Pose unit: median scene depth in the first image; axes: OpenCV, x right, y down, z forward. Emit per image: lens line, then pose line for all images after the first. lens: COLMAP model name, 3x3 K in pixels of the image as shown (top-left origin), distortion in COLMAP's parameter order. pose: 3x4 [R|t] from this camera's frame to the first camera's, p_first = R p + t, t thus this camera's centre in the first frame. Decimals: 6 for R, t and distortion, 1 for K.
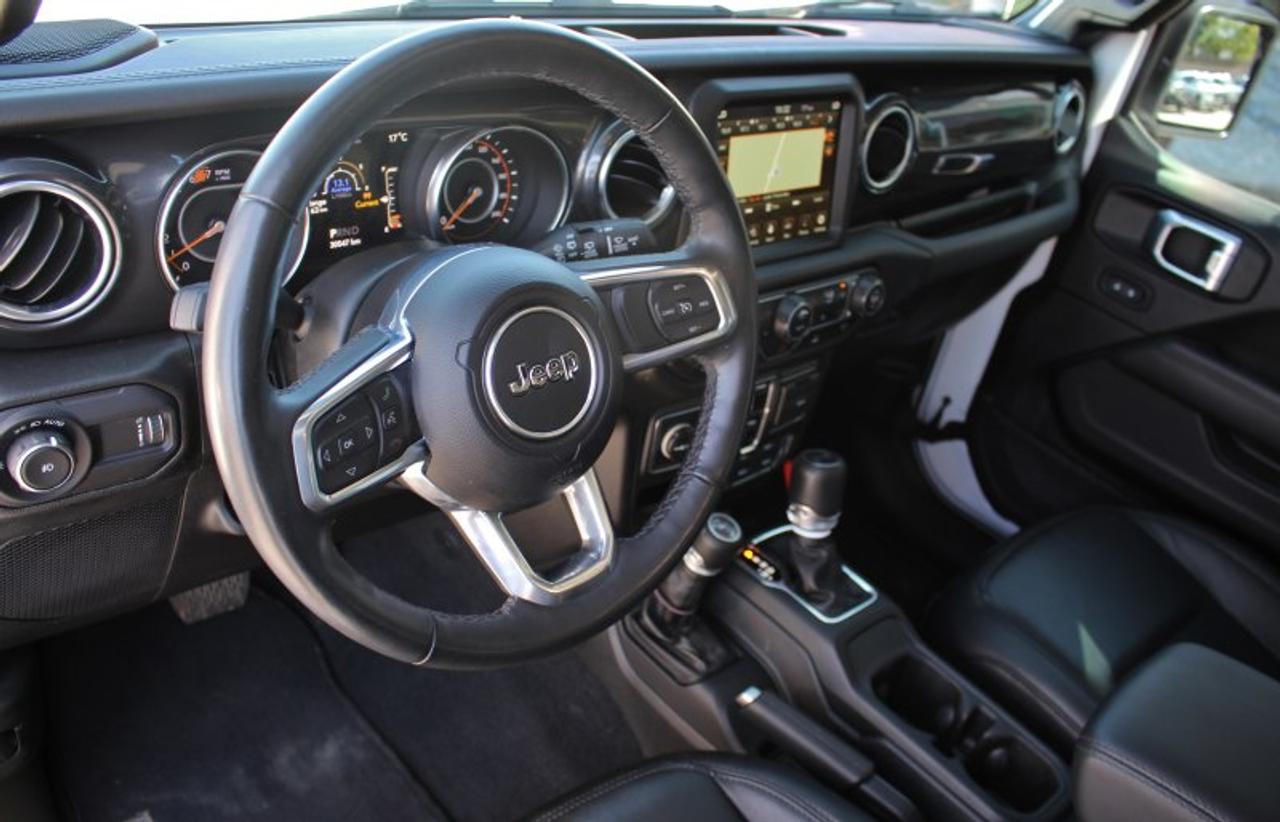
lens RADIAL K [[1081.4, 0, 639.1], [0, 1081.4, 413.8], [0, 0, 1]] dist [-0.150397, 0.104402]
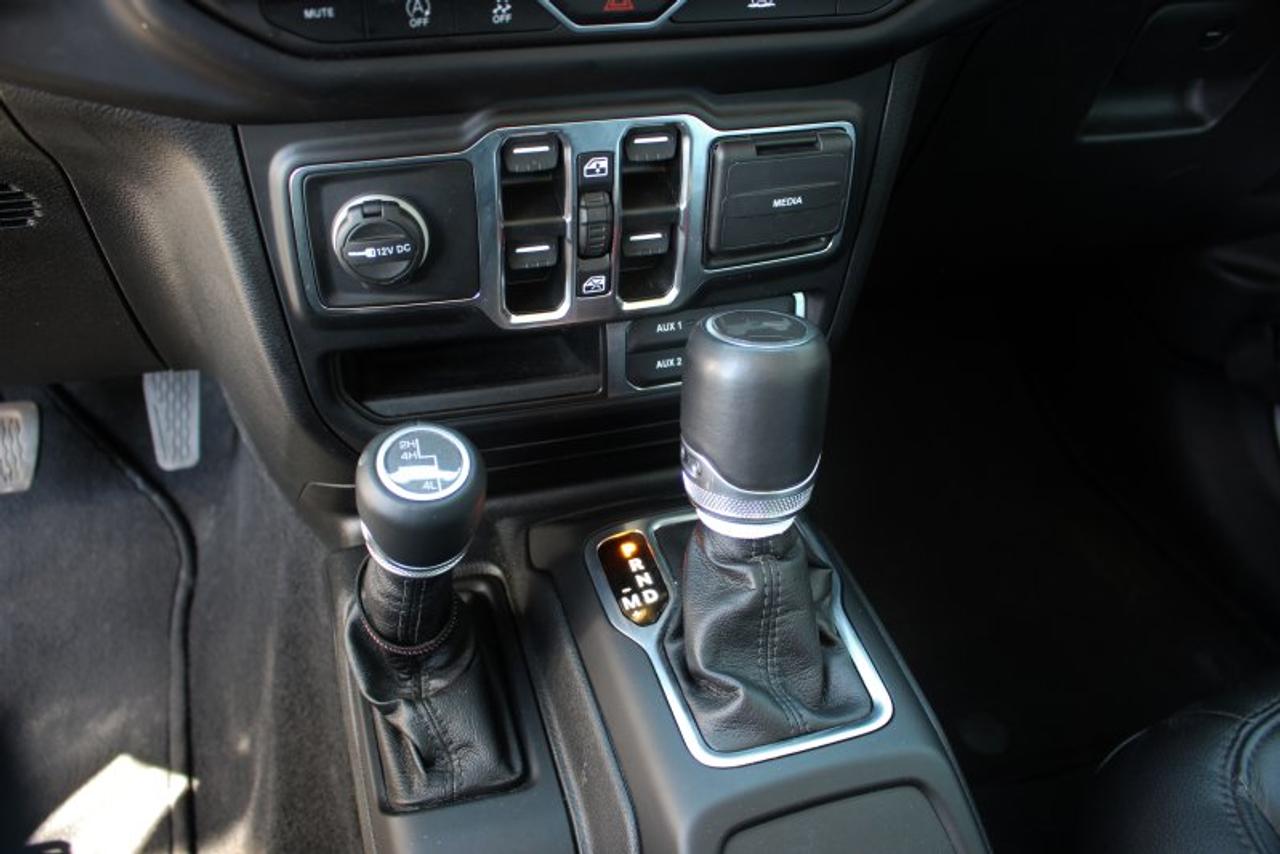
lens RADIAL K [[1058.1, 0, 643.8], [0, 1058.1, 425.3], [0, 0, 1]] dist [-0.154999, 0.116328]
pose [[0.908004, 0.135585, -0.396416, 0.315008], [-0.115272, 0.990518, 0.074749, 0.057589], [0.402792, -0.022177, 0.915023, 0.724309]]
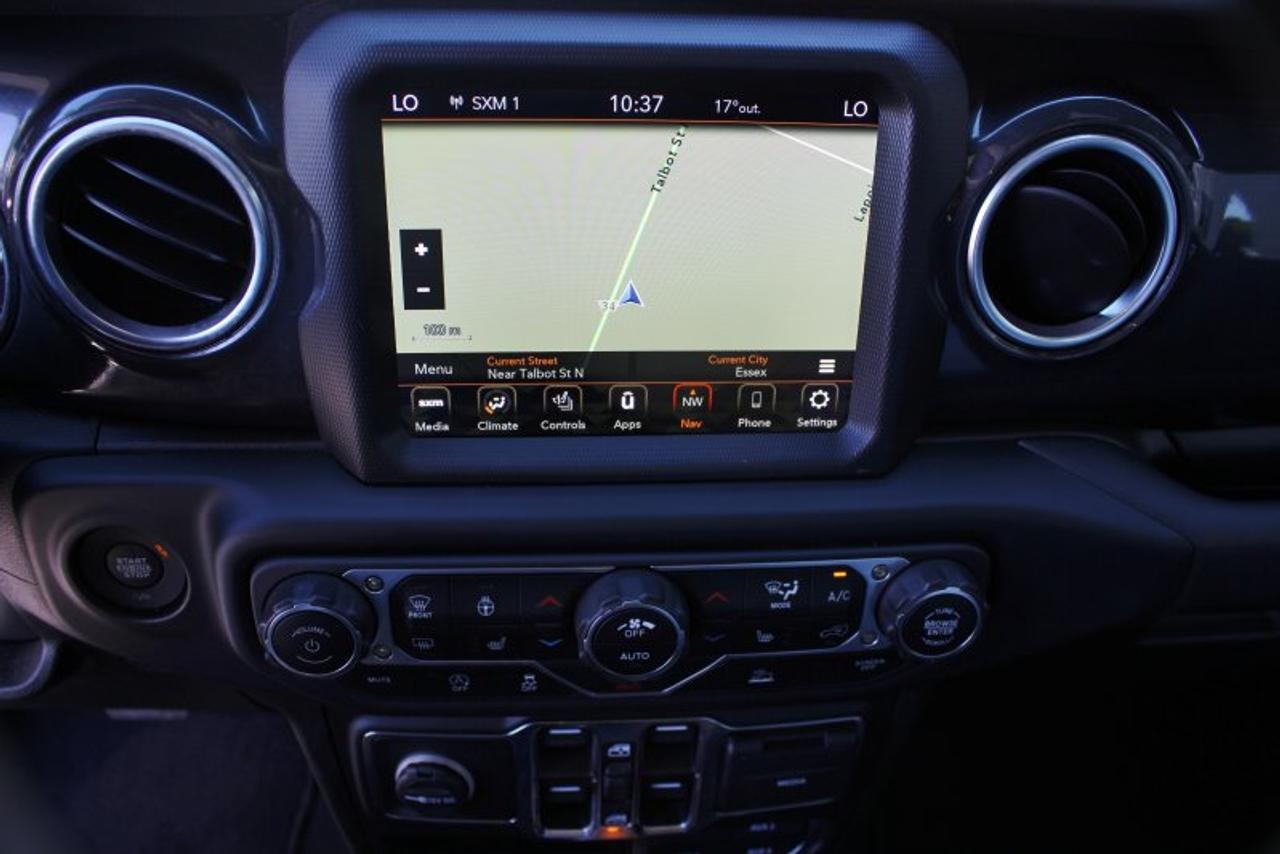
lens RADIAL K [[1058.1, 0, 636.5], [0, 1058.1, 430.2], [0, 0, 1]] dist [-0.154999, 0.116328]
pose [[0.796937, 0.219123, -0.562918, 0.365321], [-0.231600, 0.971510, 0.050291, -0.188089], [0.557900, 0.090293, 0.824982, 0.693066]]
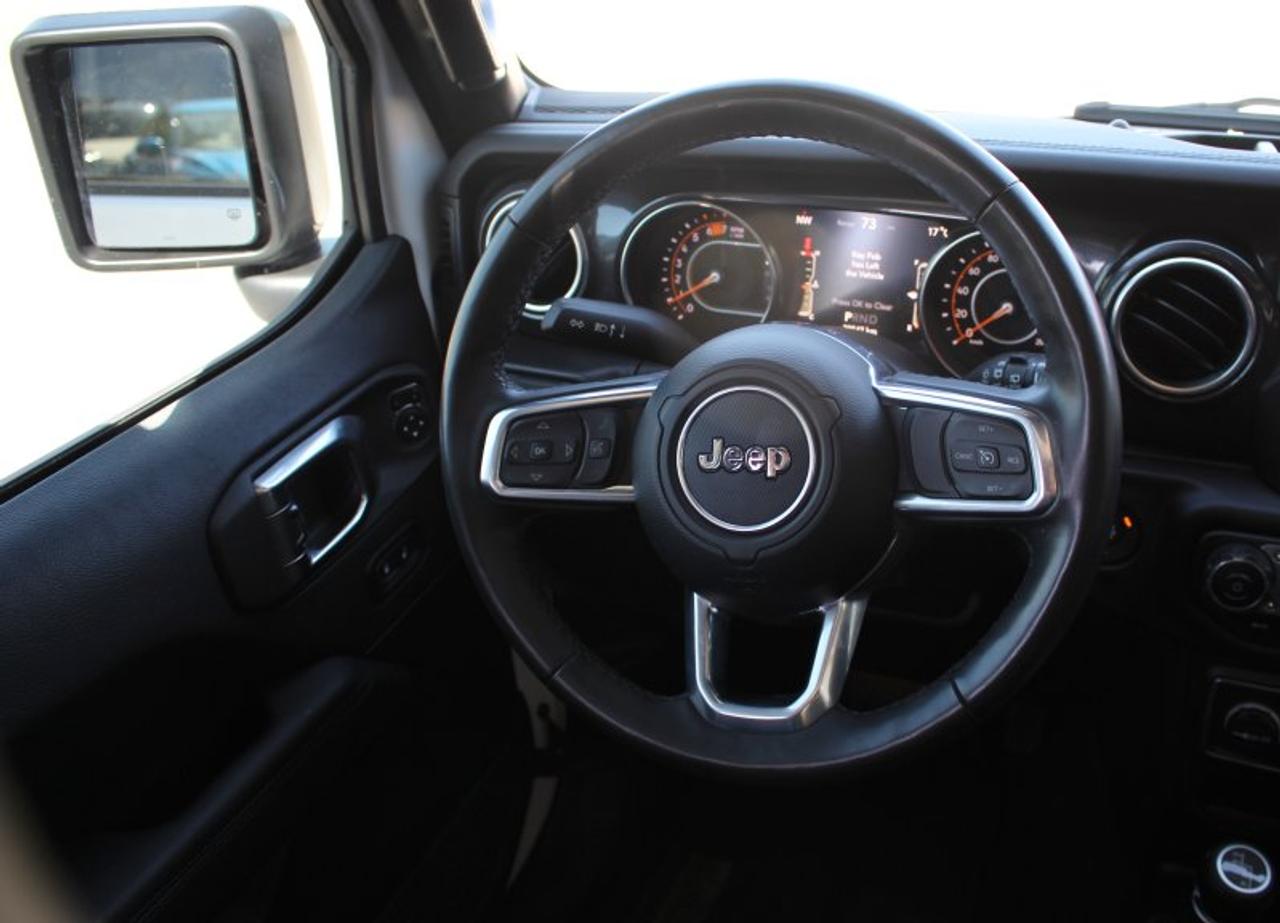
lens RADIAL K [[1230.6, 0, 732.7], [0, 1230.6, 444.8], [0, 0, 1]] dist [-0.133717, 0.000000]
pose [[0.483325, 0.231470, -0.844286, 0.512420], [-0.362614, 0.930724, 0.047583, -0.063086], [0.796811, 0.283151, 0.533776, 0.294507]]
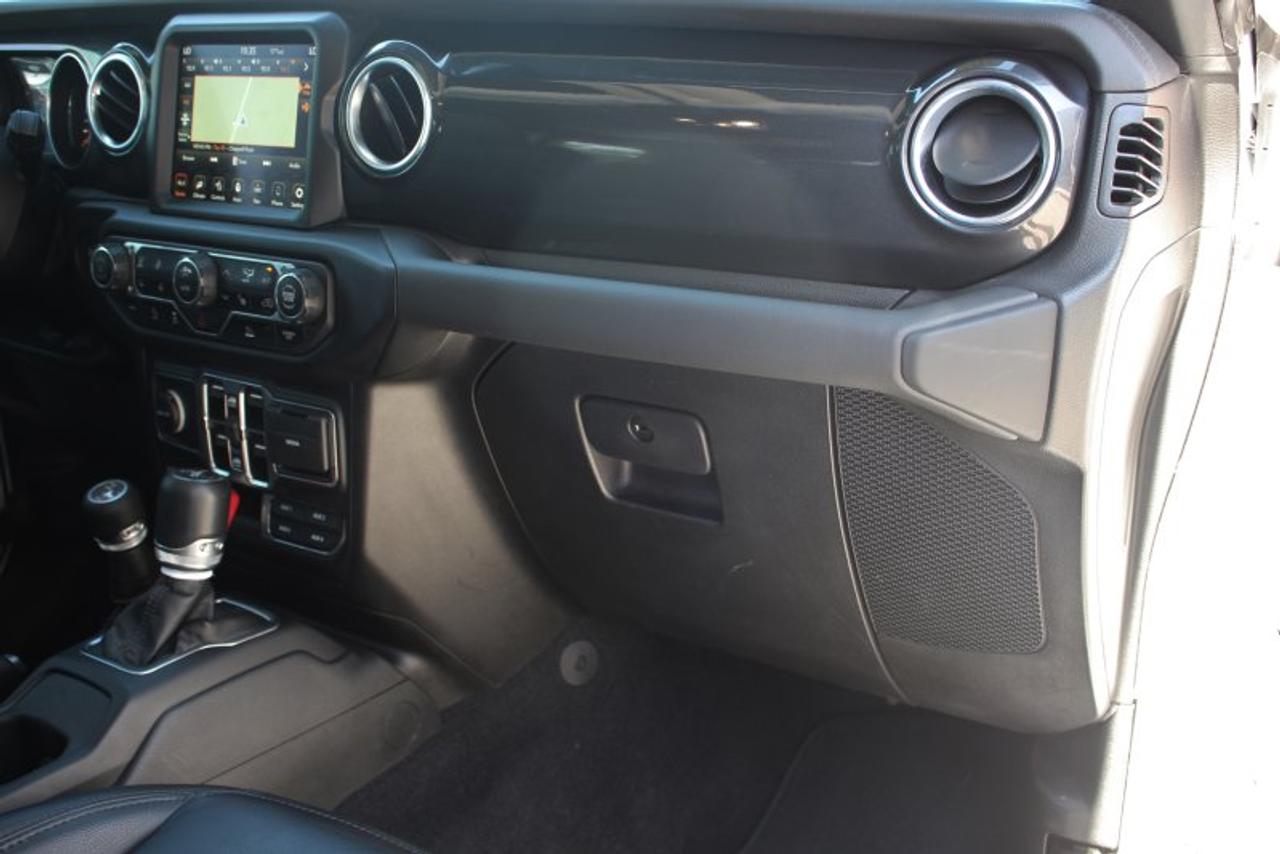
lens RADIAL K [[1404.5, 0, 634.6], [0, 1404.5, 439.7], [0, 0, 1]] dist [-0.096435, 0.000000]
pose [[0.233741, 0.115676, -0.965393, 1.362007], [-0.475934, 0.879426, -0.009858, -0.138097], [0.847851, 0.461768, 0.260612, 1.109232]]
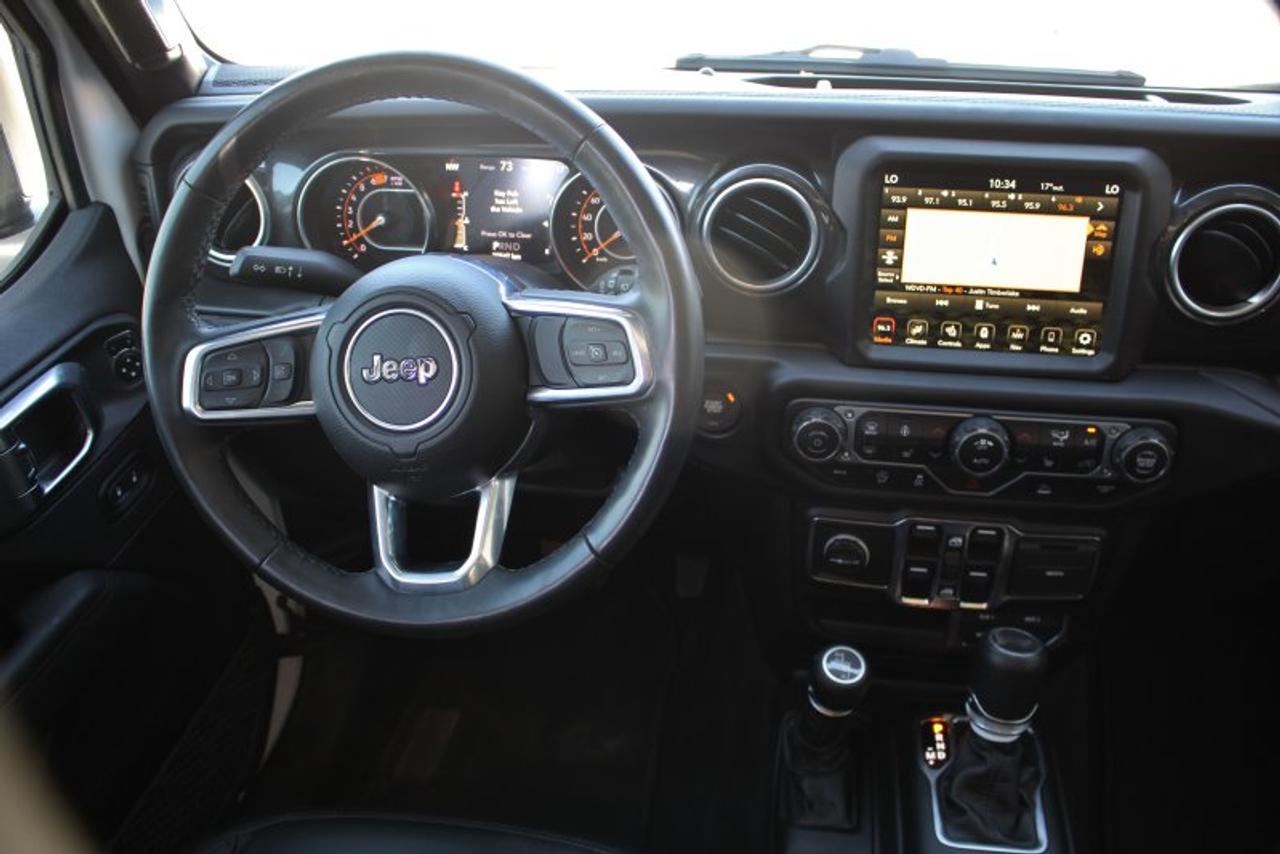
lens RADIAL K [[1058.1, 0, 636.9], [0, 1058.1, 429.6], [0, 0, 1]] dist [-0.154999, 0.116328]
pose [[0.628722, 0.238708, -0.740086, 0.567932], [-0.293549, 0.954160, 0.058378, -0.074917], [0.720096, 0.180548, 0.669974, 0.318333]]
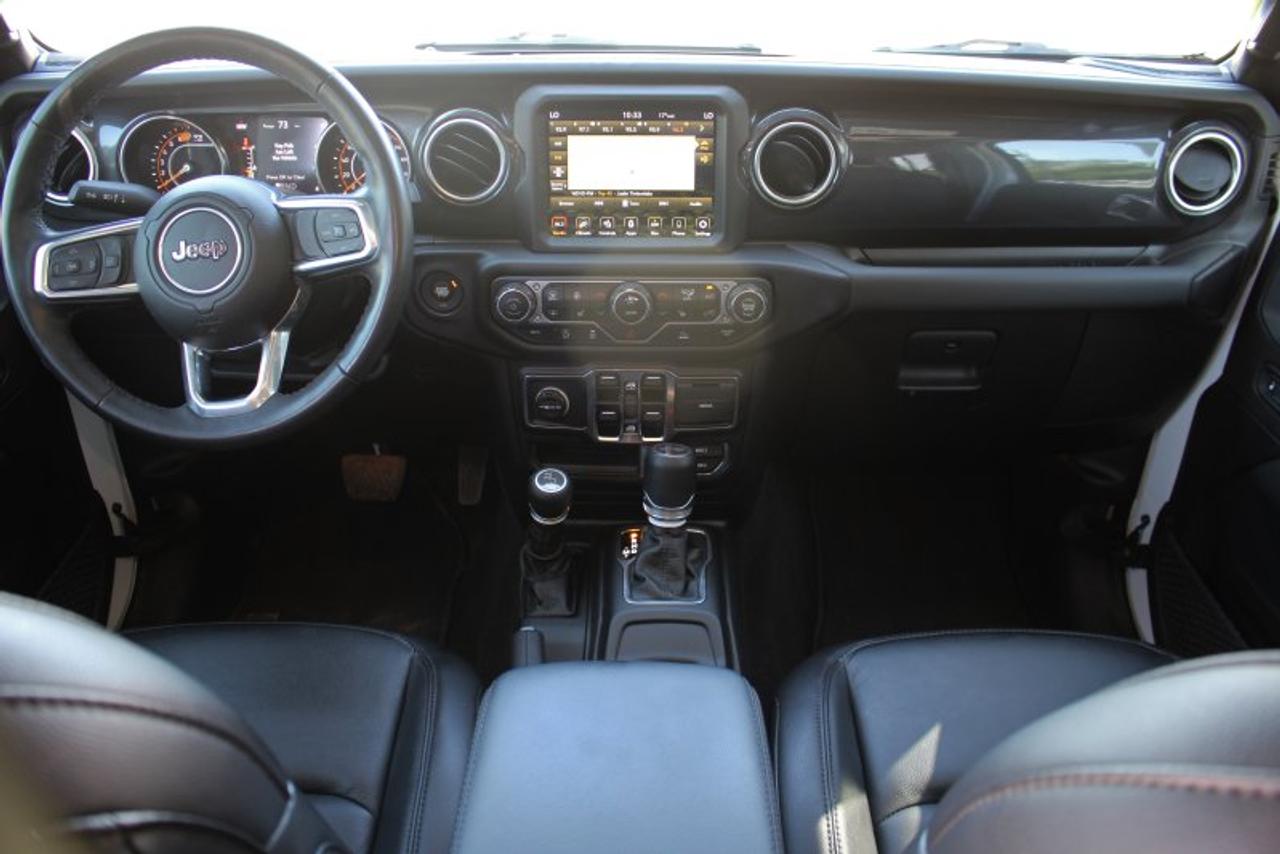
lens RADIAL K [[1058.1, 0, 635.2], [0, 1058.1, 428.7], [0, 0, 1]] dist [-0.154999, 0.116328]
pose [[0.740124, 0.173886, -0.649600, 0.898243], [-0.243878, 0.969633, -0.018310, 0.054235], [0.626690, 0.171975, 0.760056, 0.218440]]
